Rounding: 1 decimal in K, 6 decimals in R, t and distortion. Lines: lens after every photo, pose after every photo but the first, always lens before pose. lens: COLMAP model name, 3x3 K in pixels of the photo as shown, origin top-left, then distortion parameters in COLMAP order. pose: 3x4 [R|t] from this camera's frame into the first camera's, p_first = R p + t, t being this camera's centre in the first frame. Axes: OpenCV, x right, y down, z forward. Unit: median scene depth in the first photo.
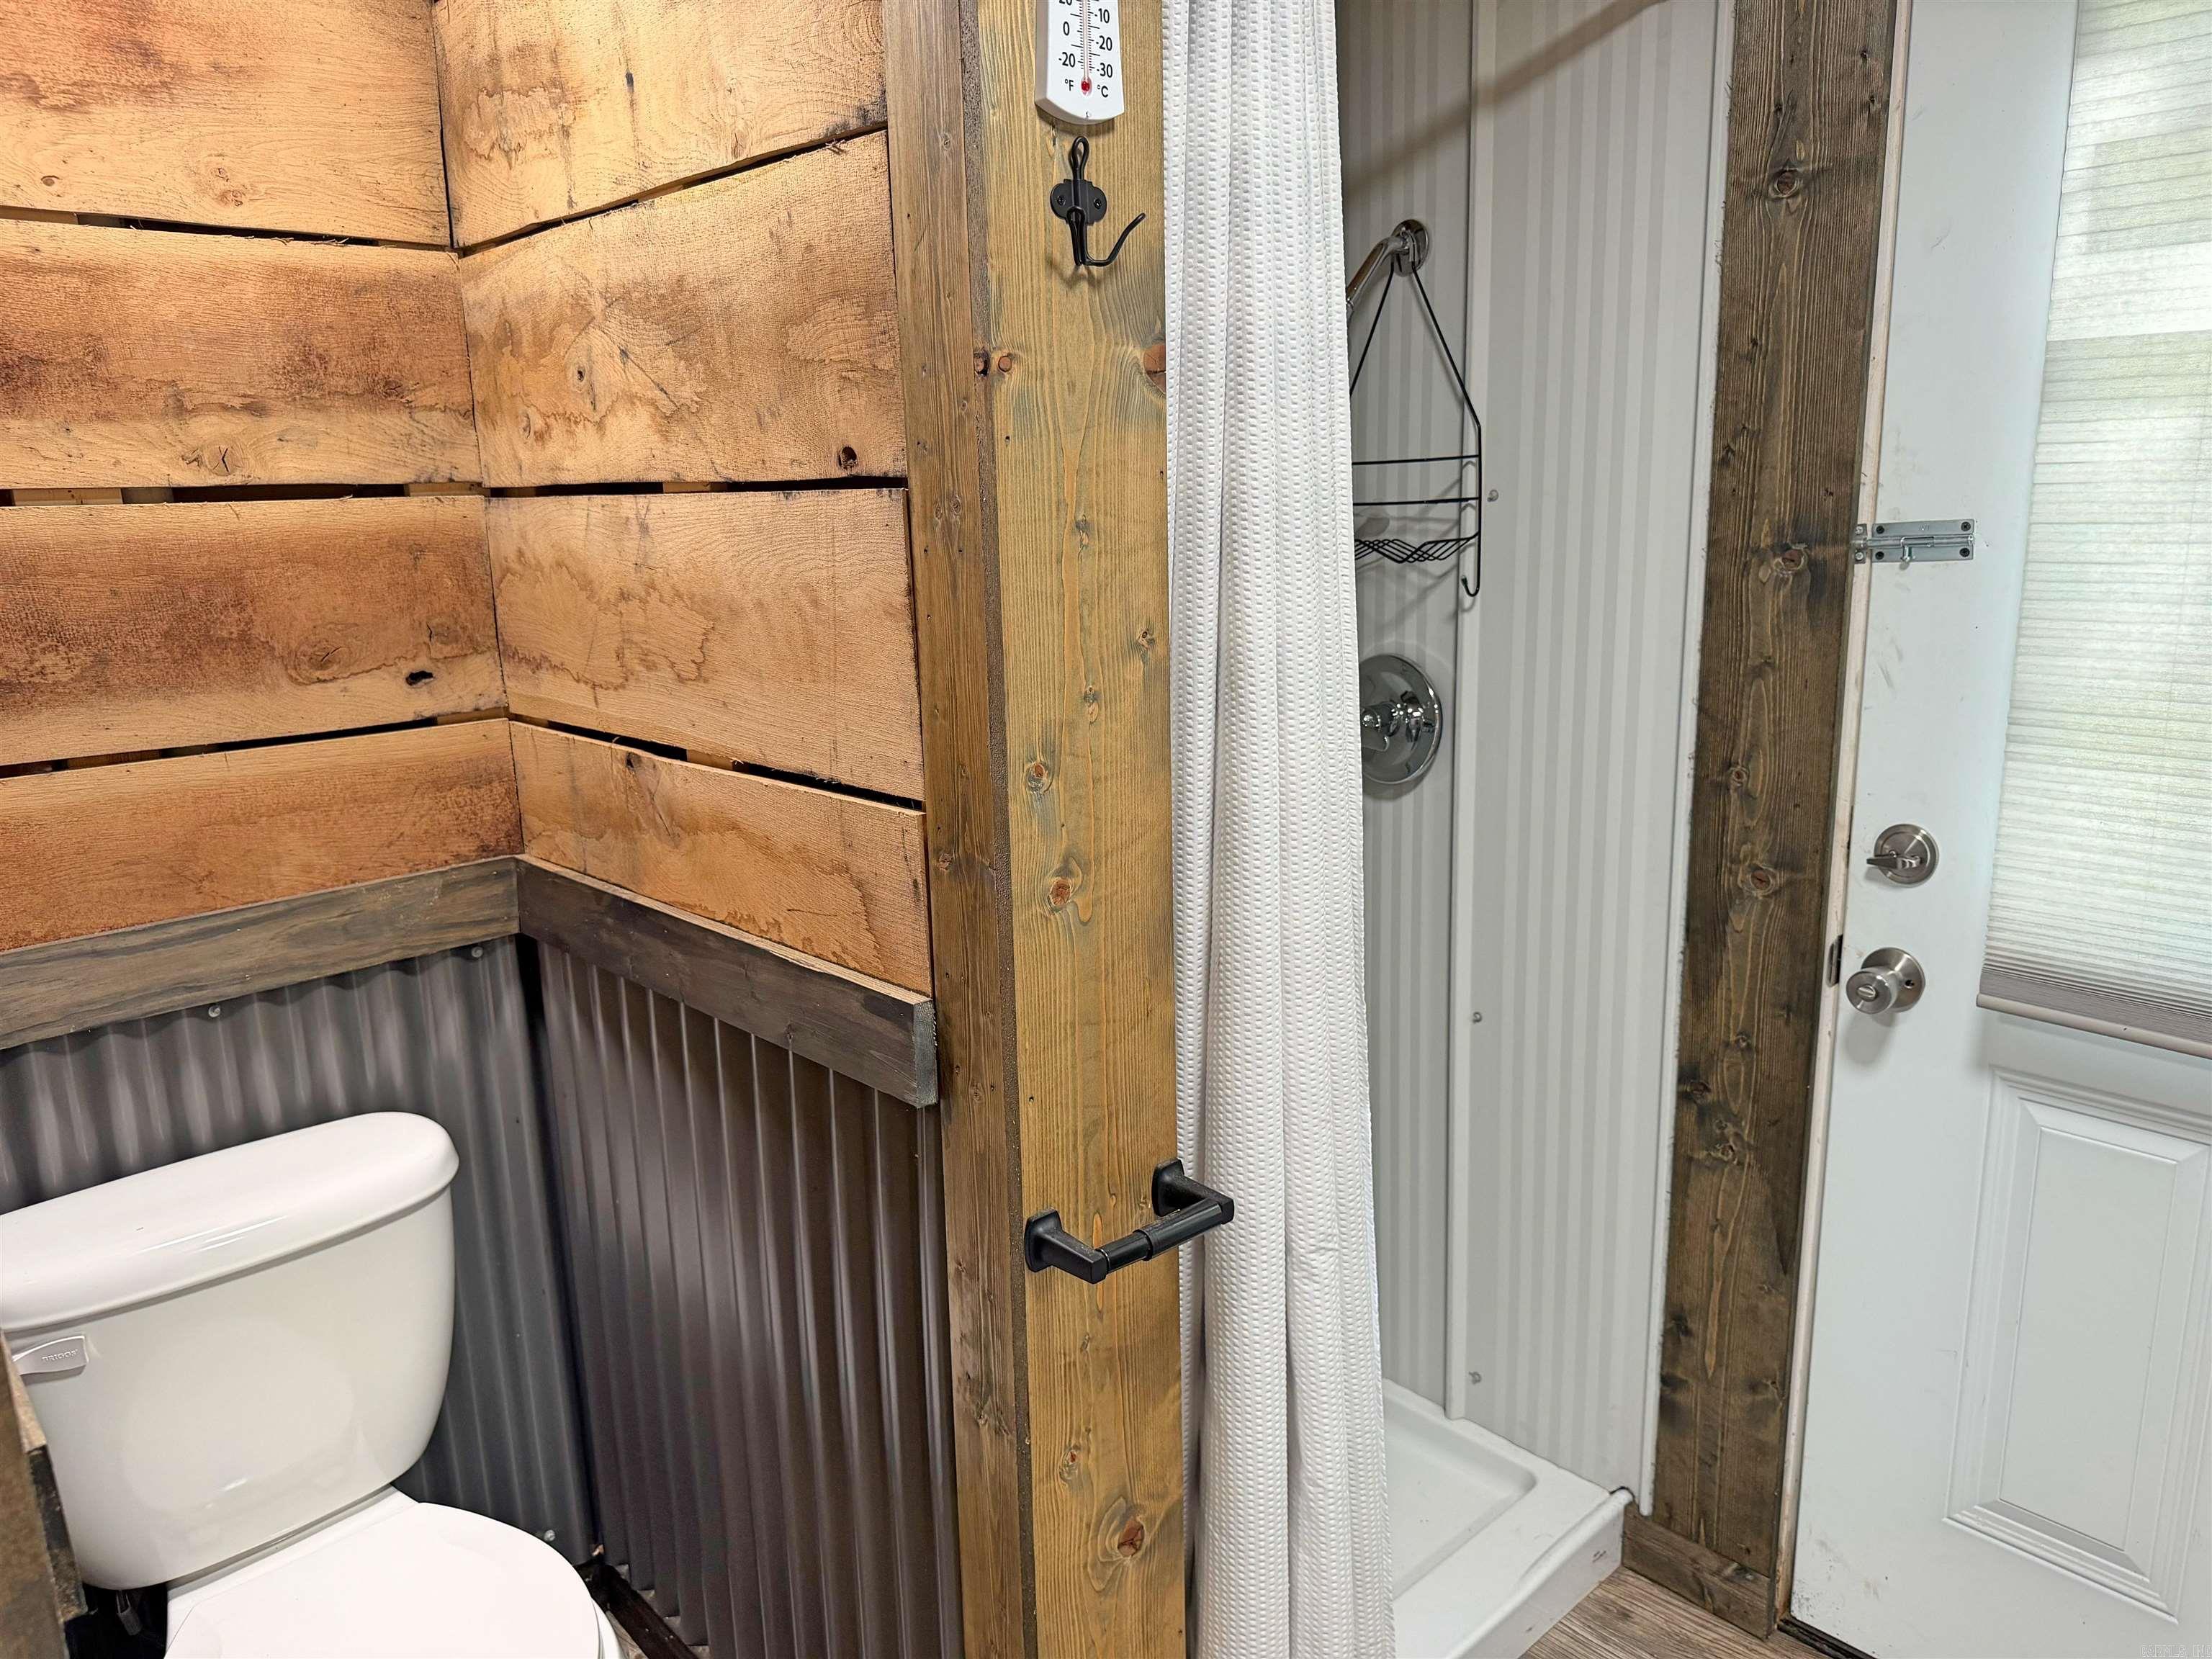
lens RADIAL K [[1552.1, 0, 1106.0], [0, 1552.1, 829.5], [0, 0, 1]] dist [0.074482, -0.090481]
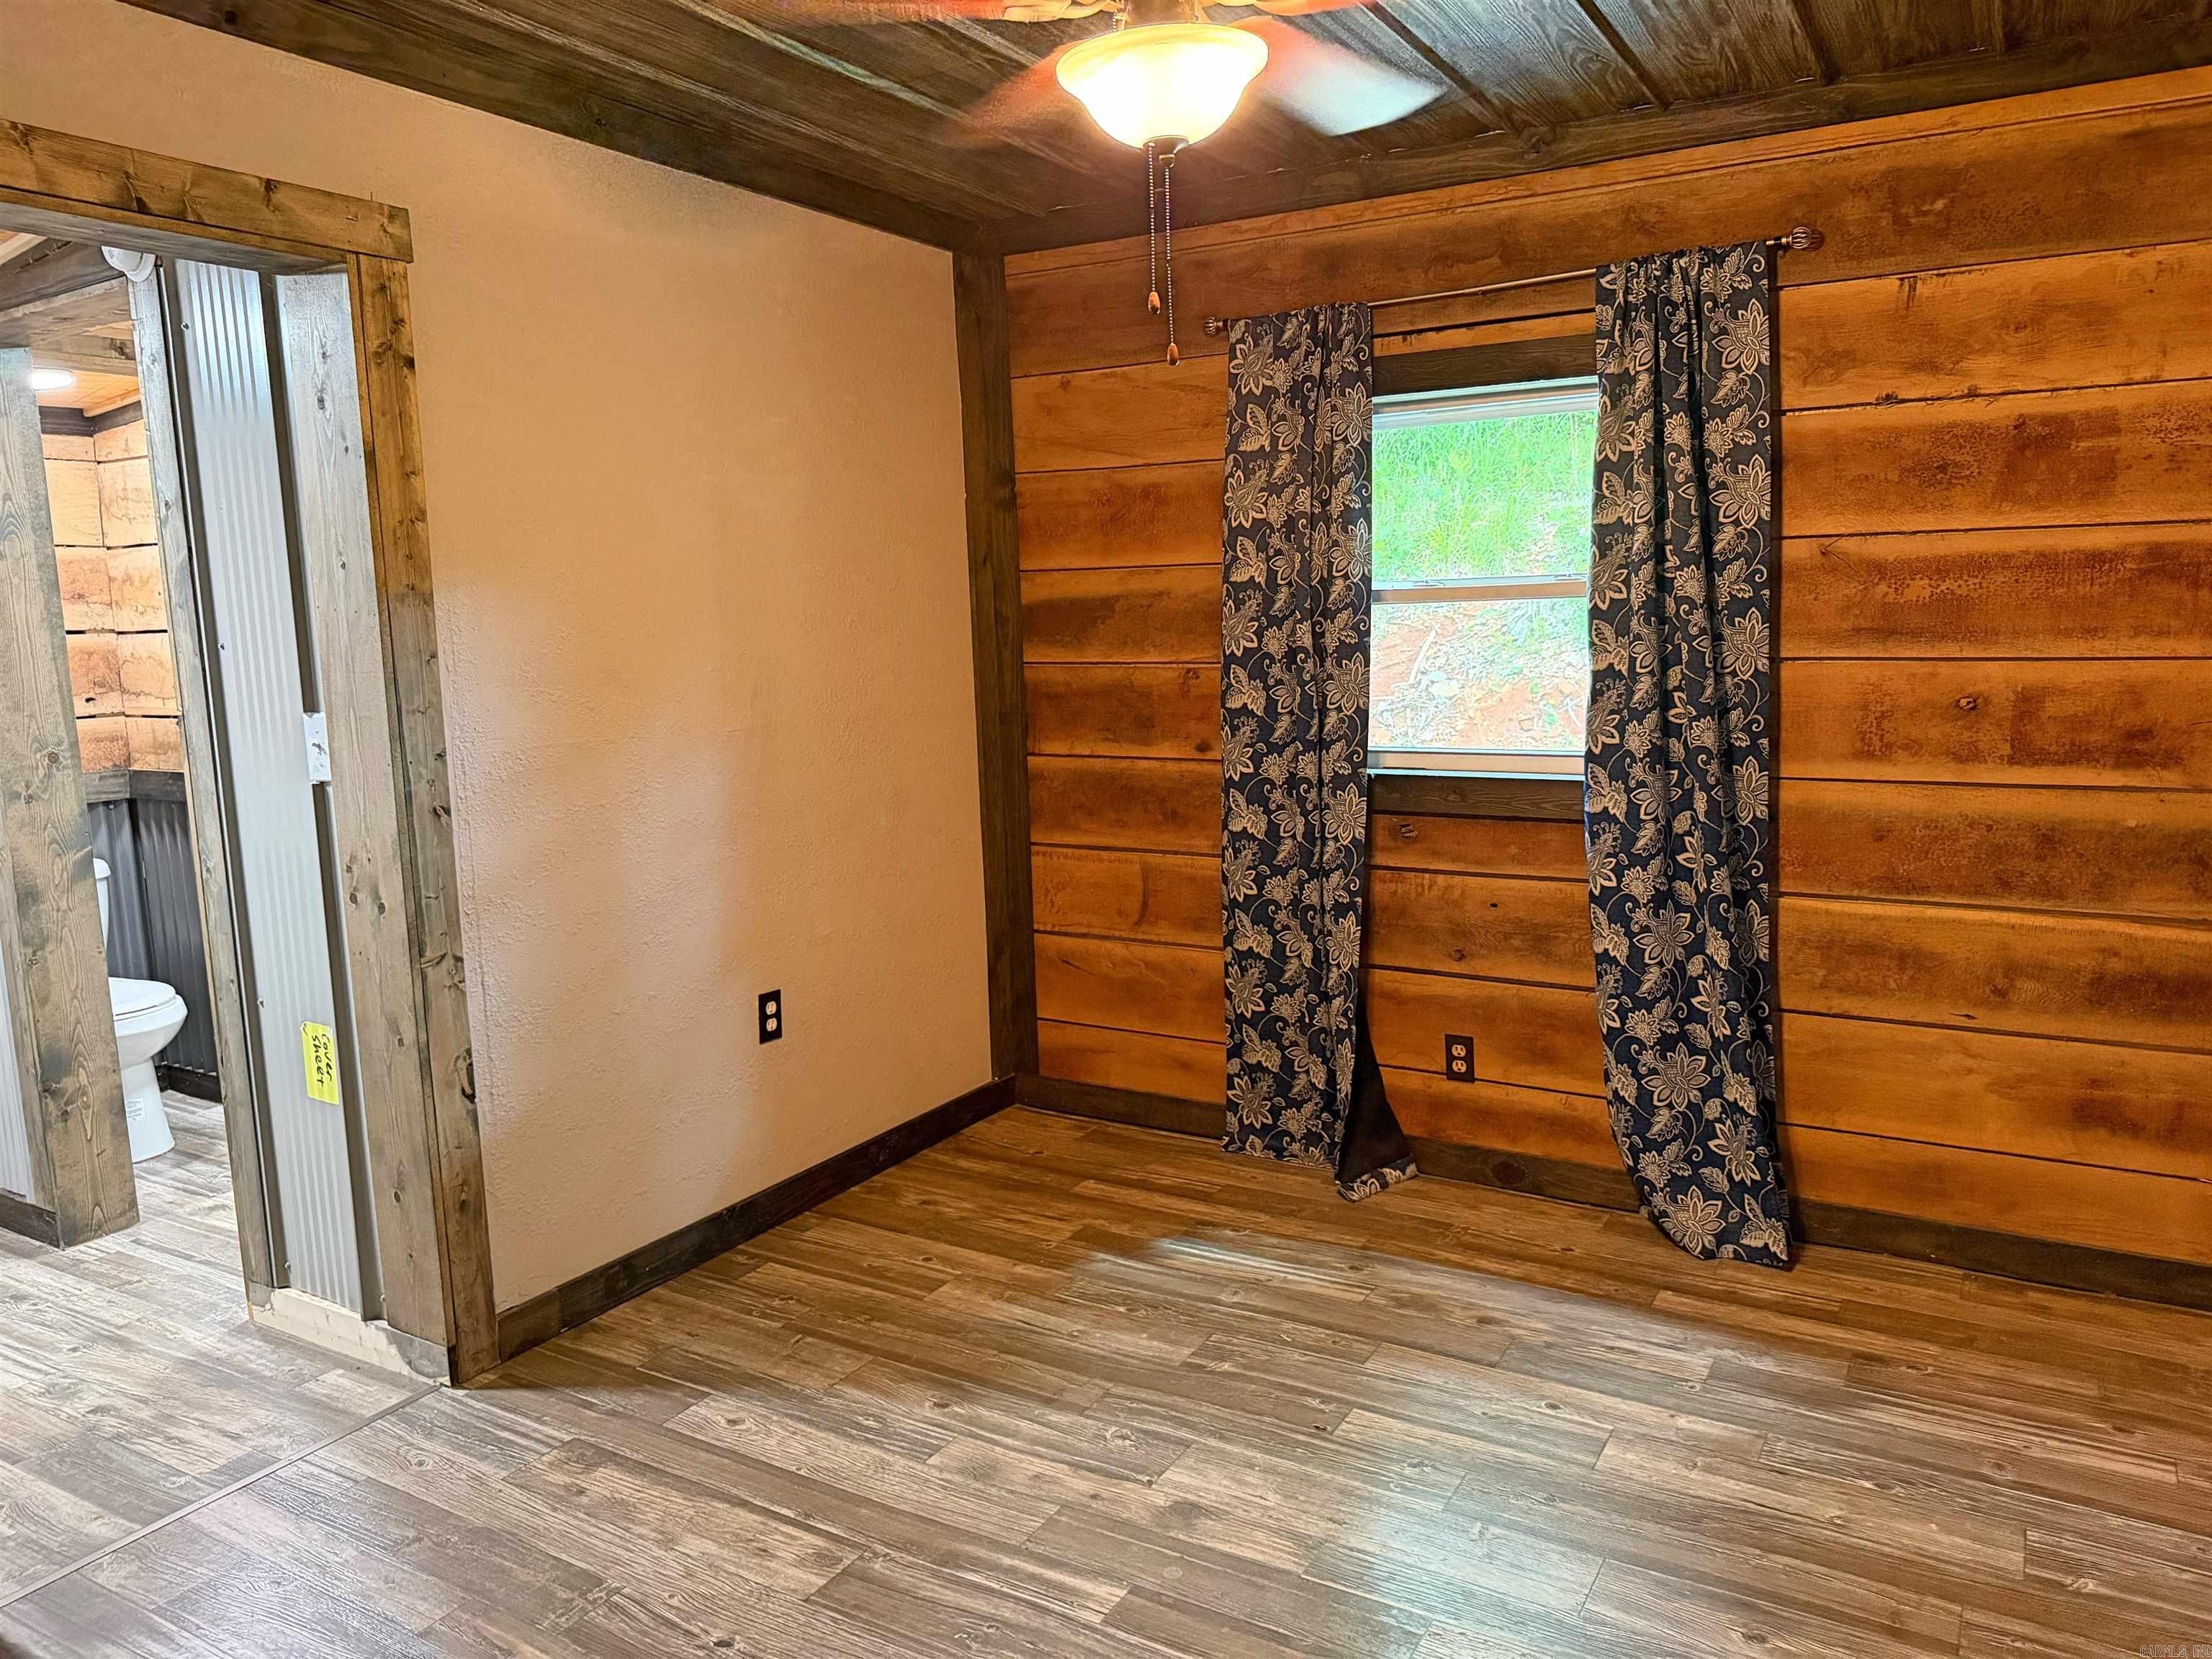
lens RADIAL K [[1552.1, 0, 1106.0], [0, 1552.1, 829.5], [0, 0, 1]] dist [0.074482, -0.090481]
pose [[0.965282, -0.038955, 0.258288, 0.544769], [0.060699, 0.995201, -0.076752, 0.440735], [-0.254059, 0.089765, 0.963014, -2.046513]]
